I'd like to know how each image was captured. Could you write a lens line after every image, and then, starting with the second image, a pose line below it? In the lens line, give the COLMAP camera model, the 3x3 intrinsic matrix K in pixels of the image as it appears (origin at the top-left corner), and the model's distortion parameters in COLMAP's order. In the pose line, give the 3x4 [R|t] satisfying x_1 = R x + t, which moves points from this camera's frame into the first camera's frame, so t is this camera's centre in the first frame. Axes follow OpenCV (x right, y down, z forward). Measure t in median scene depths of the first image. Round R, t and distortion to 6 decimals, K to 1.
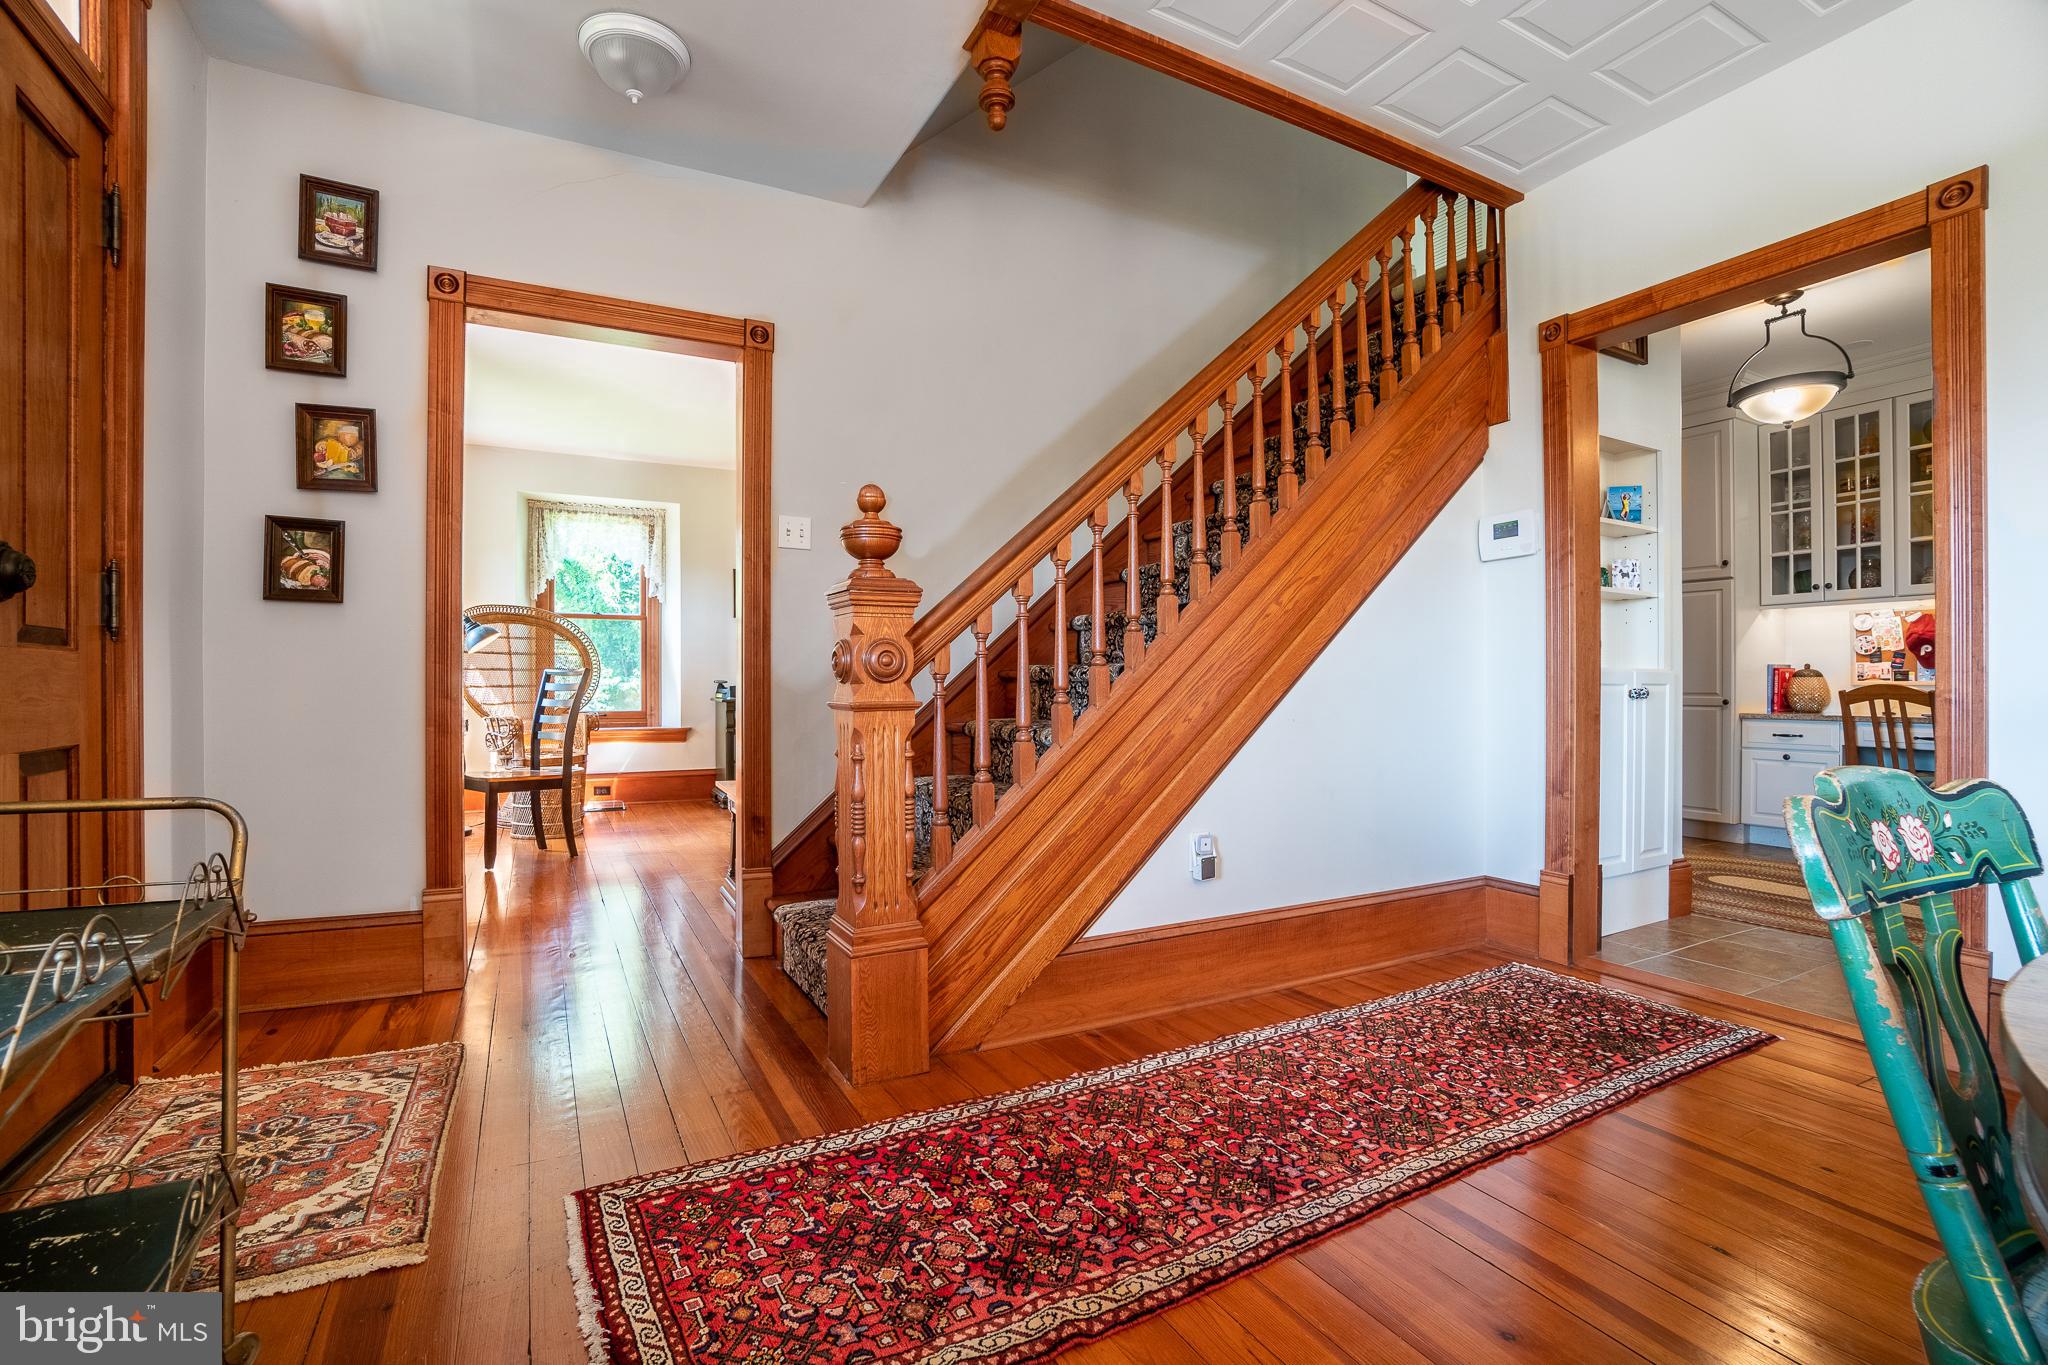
lens RADIAL K [[937.9, 0, 1028.8], [0, 937.9, 678.0], [0, 0, 1]] dist [-0.026750, 0.003486]
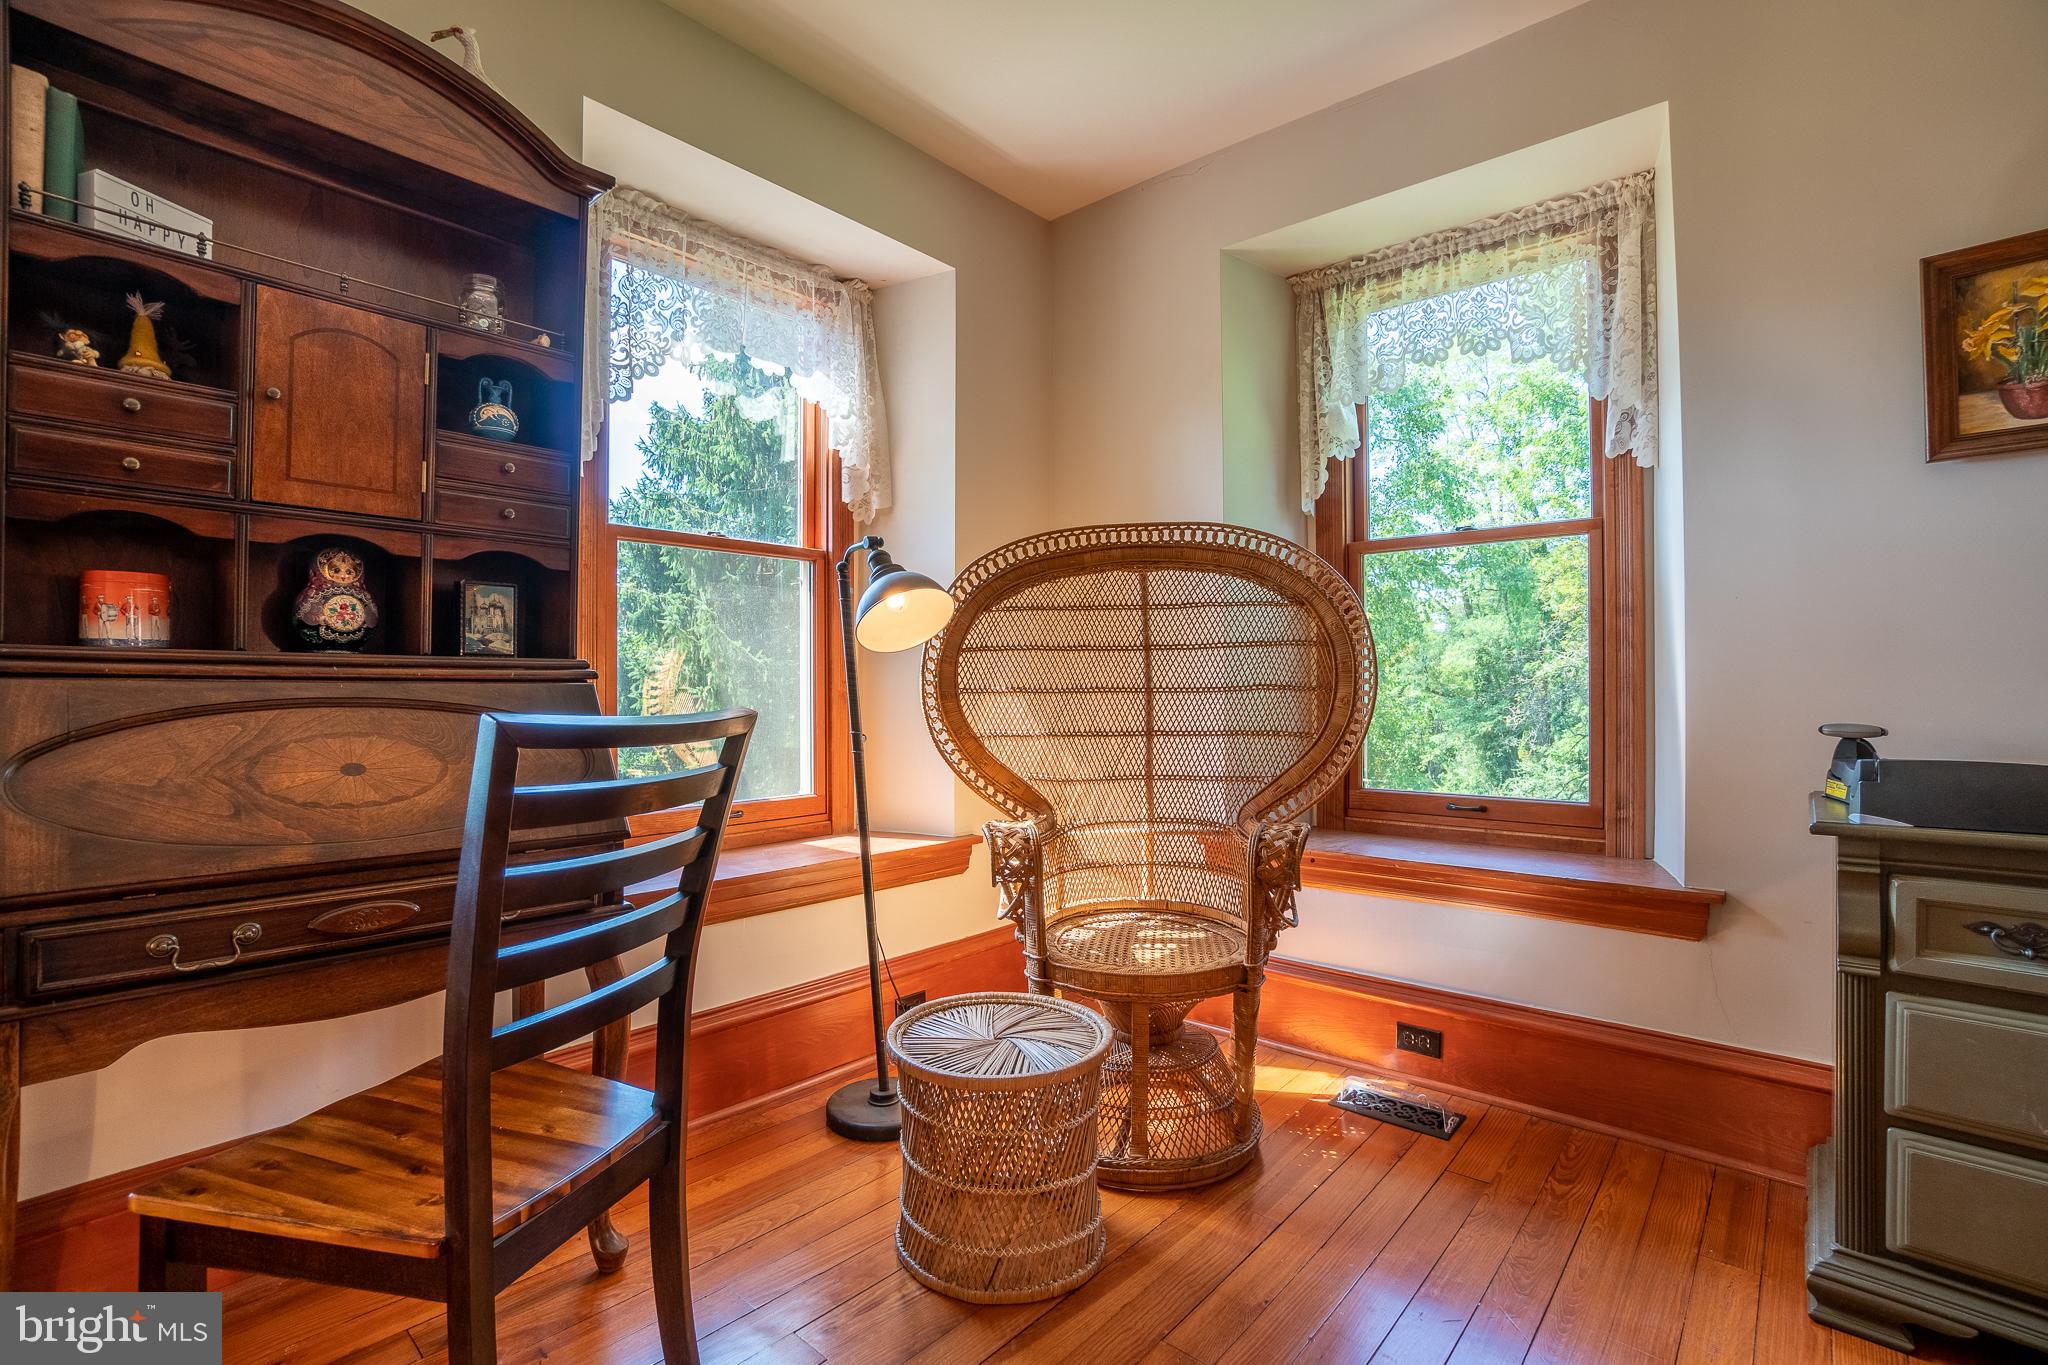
lens RADIAL K [[937.9, 0, 1029.8], [0, 937.9, 684.5], [0, 0, 1]] dist [-0.026750, 0.003486]
pose [[0.375329, -0.003603, -0.926885, -0.192279], [0.011247, 0.999937, 0.000667, -0.010580], [0.926824, -0.010675, 0.375345, 0.727782]]
